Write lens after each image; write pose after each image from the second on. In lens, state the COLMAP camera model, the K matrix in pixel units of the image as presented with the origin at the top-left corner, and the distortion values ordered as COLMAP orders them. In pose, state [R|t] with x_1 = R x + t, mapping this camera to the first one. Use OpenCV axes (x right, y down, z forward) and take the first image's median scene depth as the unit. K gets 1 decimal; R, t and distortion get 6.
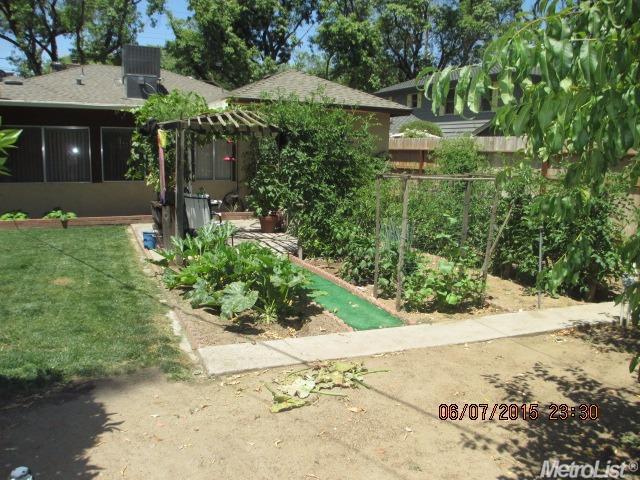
lens RADIAL K [[537.2, 0, 315.0], [0, 537.2, 241.0], [0, 0, 1]] dist [-0.058809, 0.029734]
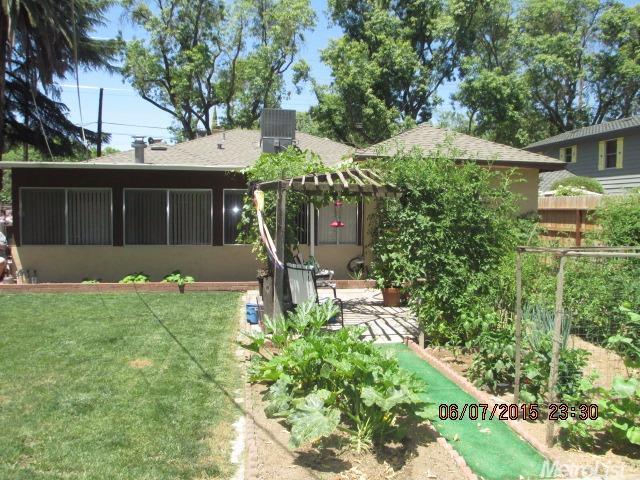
lens RADIAL K [[537.2, 0, 322.1], [0, 537.2, 236.7], [0, 0, 1]] dist [-0.058809, 0.029734]
pose [[0.968002, 0.003130, -0.250924, 0.022212], [-0.032558, 0.993037, -0.113217, -0.026480], [0.248822, 0.117764, 0.961363, 0.130019]]
